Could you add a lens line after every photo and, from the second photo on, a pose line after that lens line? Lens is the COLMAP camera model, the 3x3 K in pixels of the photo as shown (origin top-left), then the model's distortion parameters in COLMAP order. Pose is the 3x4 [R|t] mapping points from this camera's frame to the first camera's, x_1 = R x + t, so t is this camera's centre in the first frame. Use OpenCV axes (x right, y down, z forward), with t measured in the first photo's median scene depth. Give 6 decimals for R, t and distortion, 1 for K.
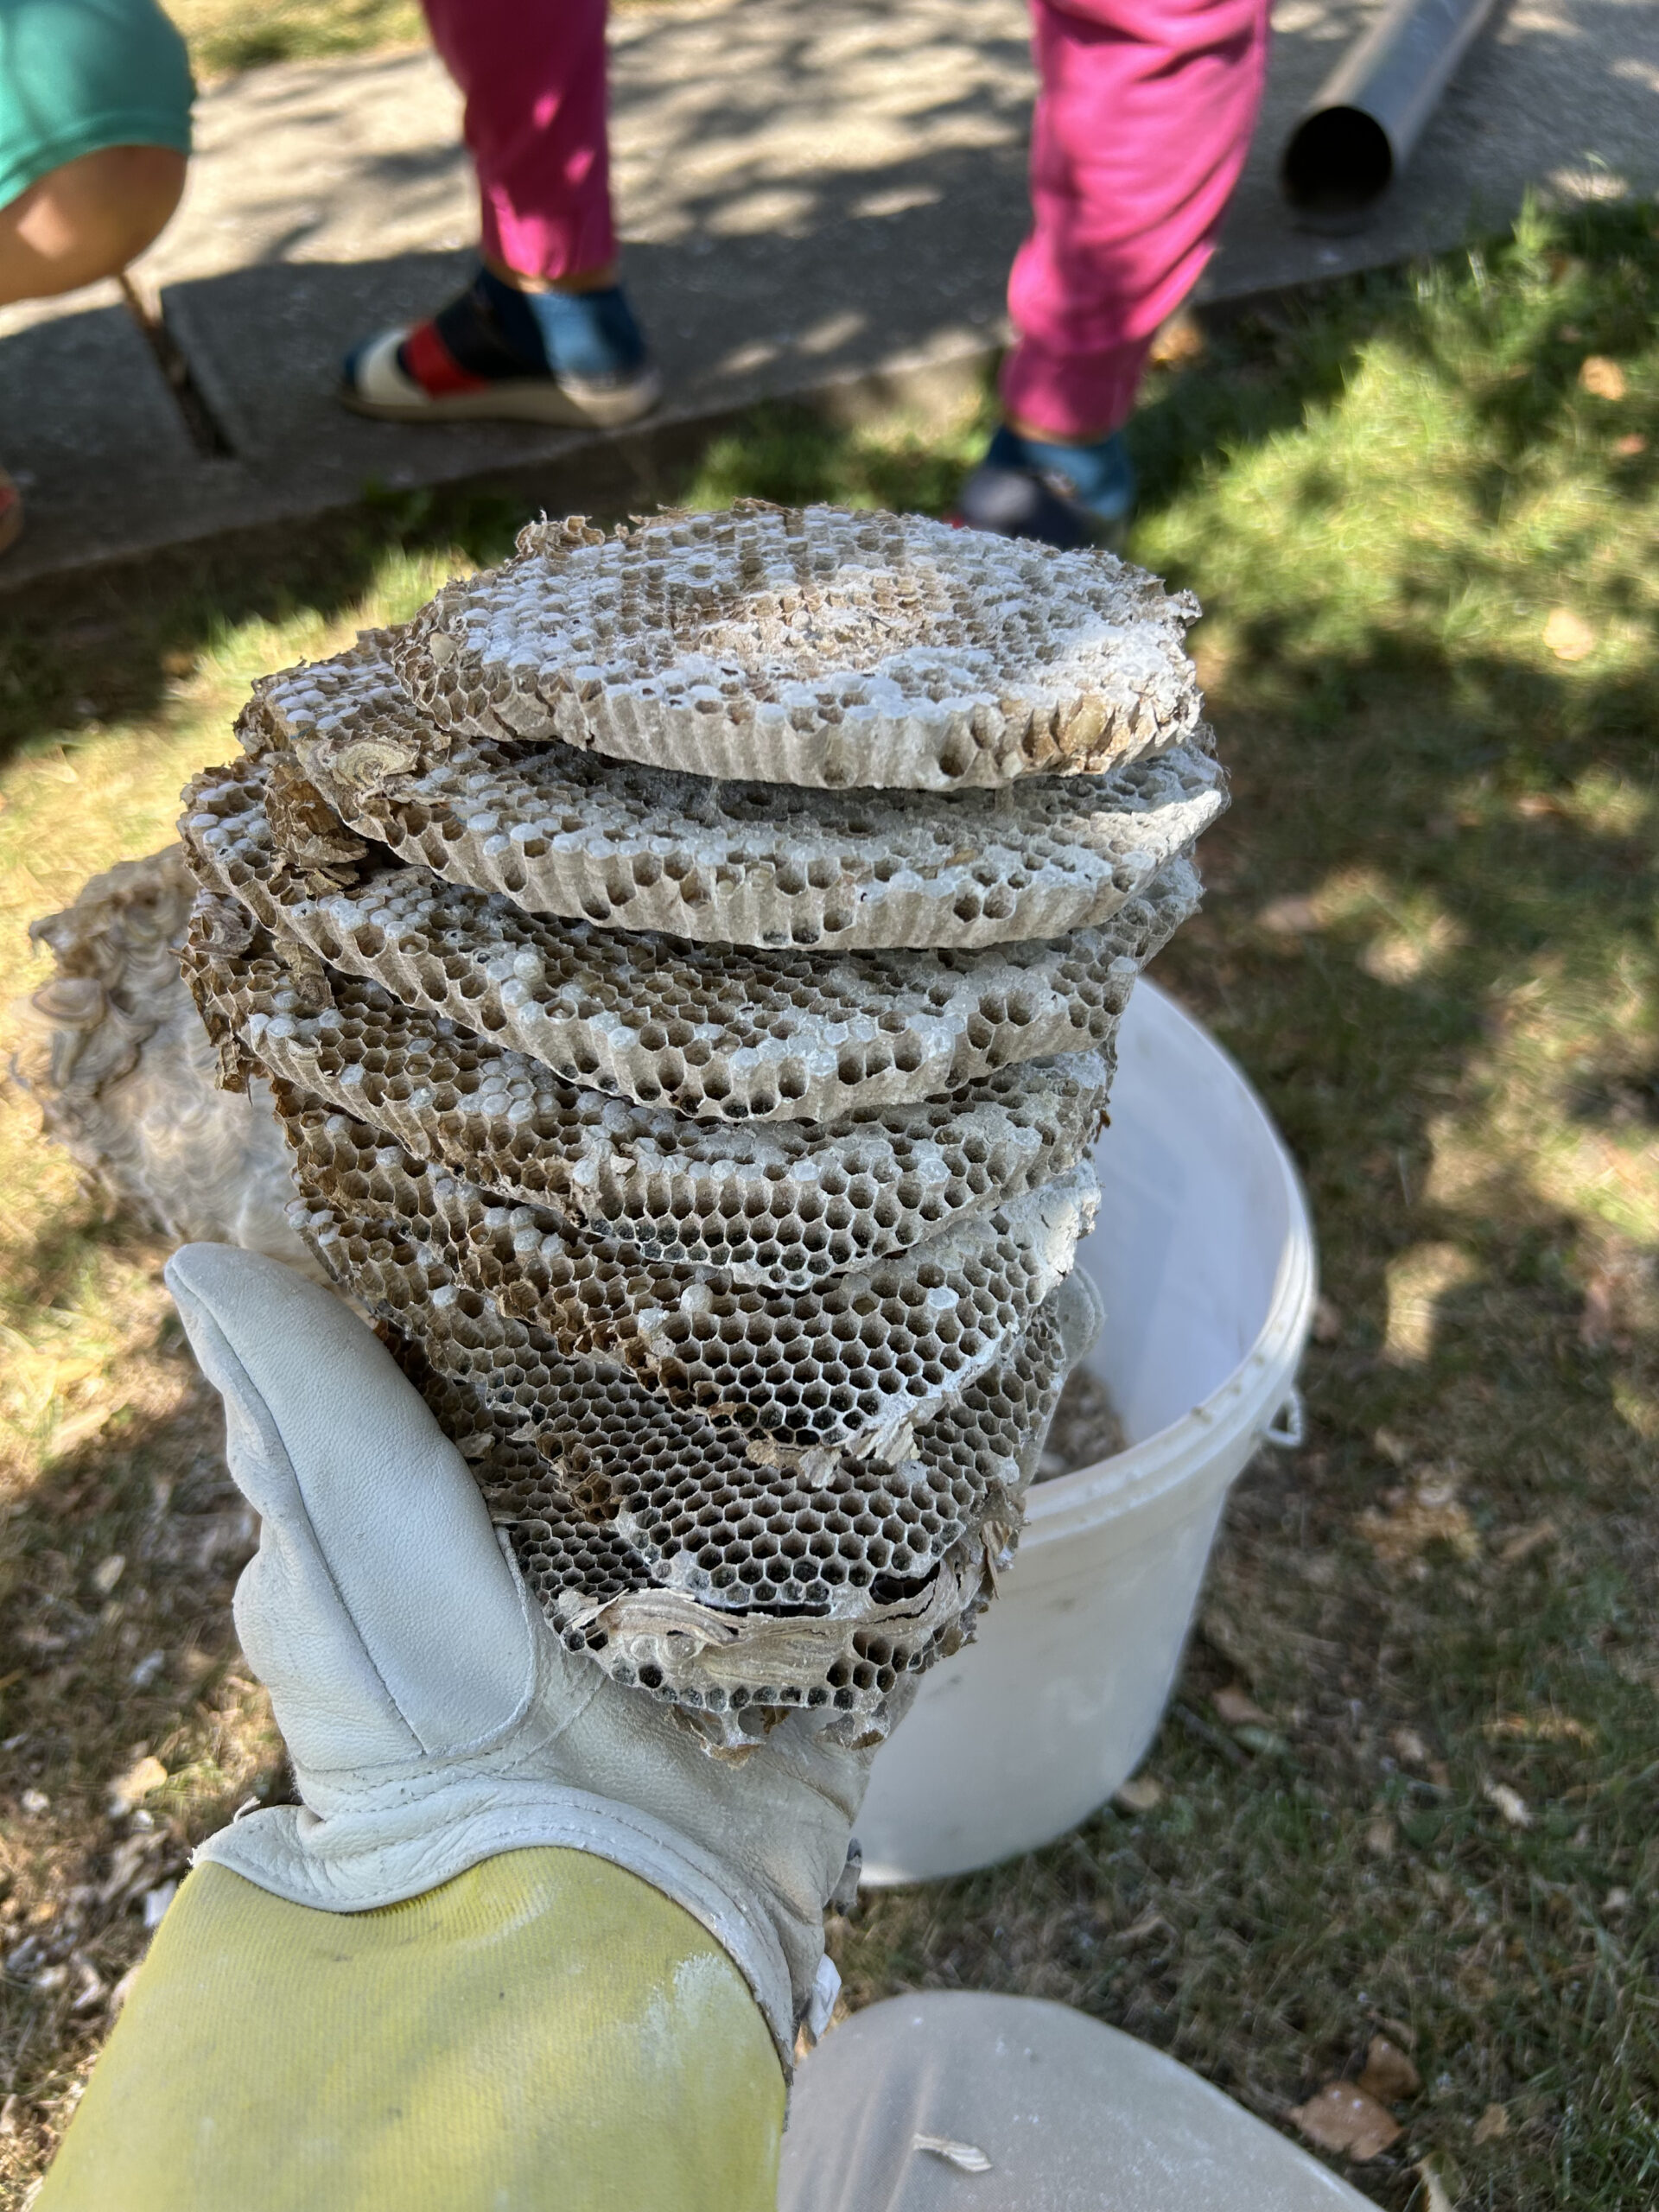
lens RADIAL K [[1686.0, 0, 829.5], [0, 1686.0, 1106.0], [0, 0, 1]] dist [0.091573, 0.000023]
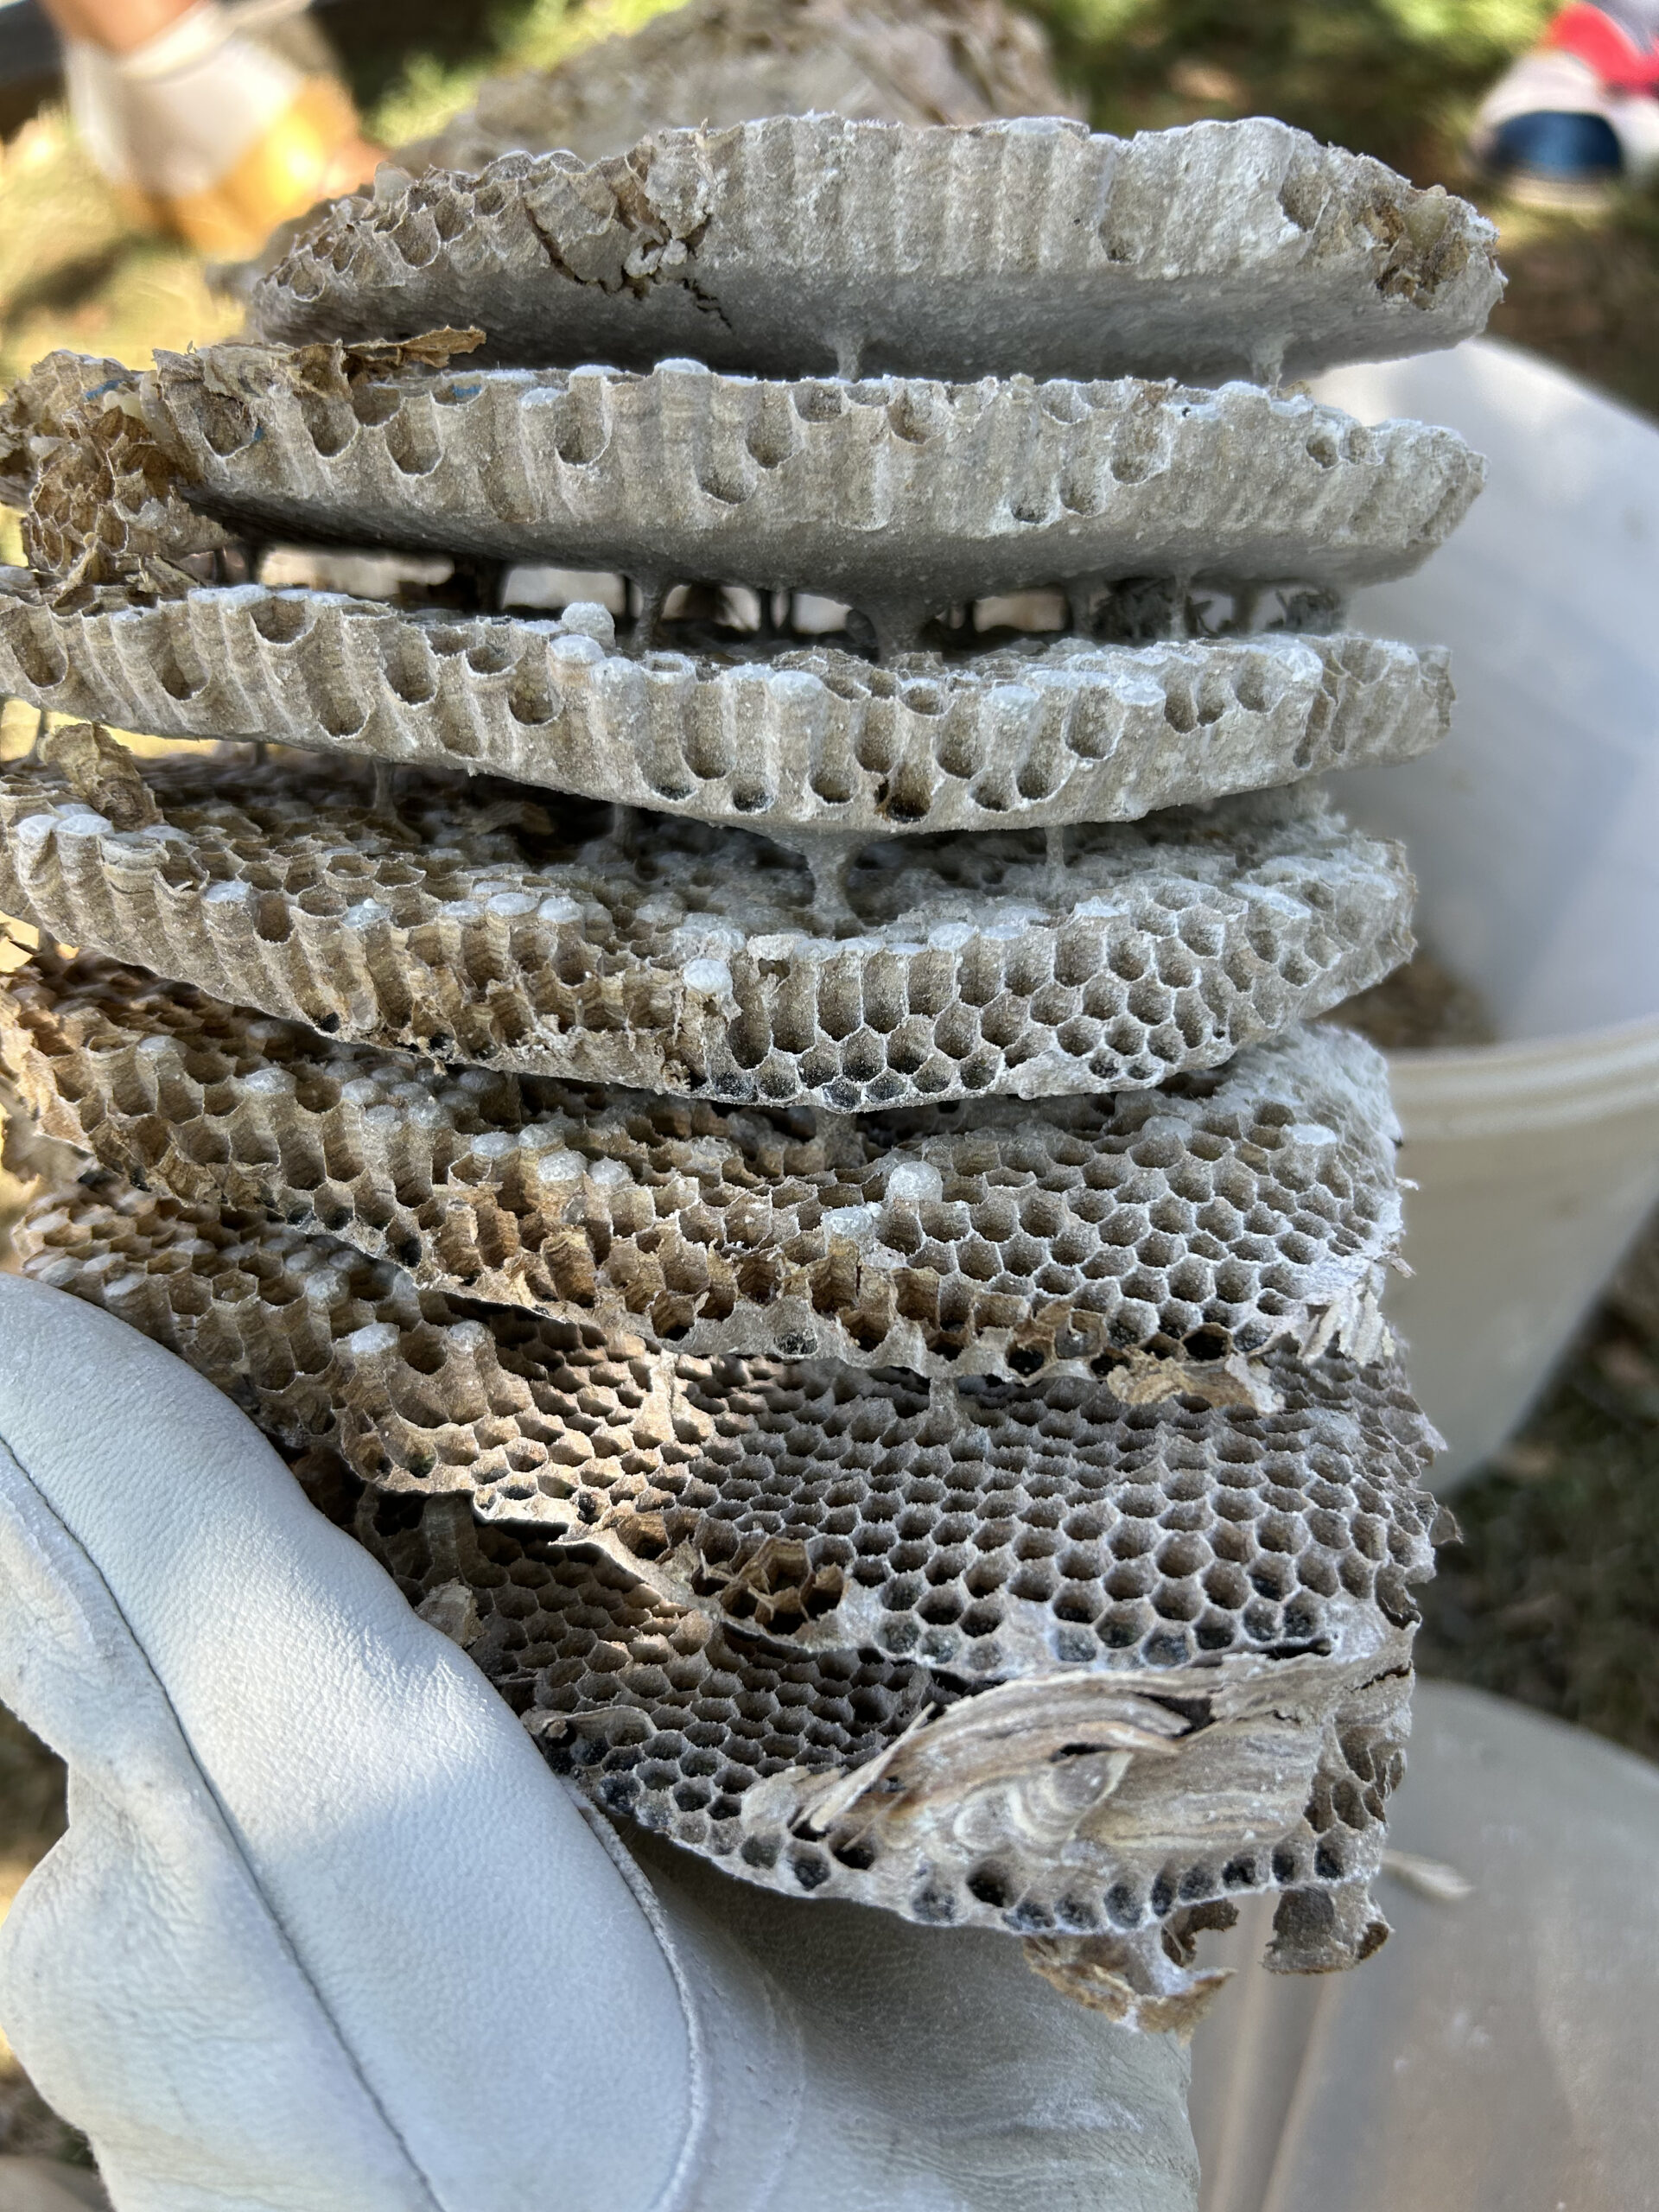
lens RADIAL K [[1682.5, 0, 829.5], [0, 1682.5, 1106.0], [0, 0, 1]] dist [0.003743, -0.002960]
pose [[0.945323, -0.063386, 0.319917, -0.288287], [0.160445, 0.944404, -0.286982, 0.249229], [-0.283940, 0.322620, 0.902937, 0.489632]]
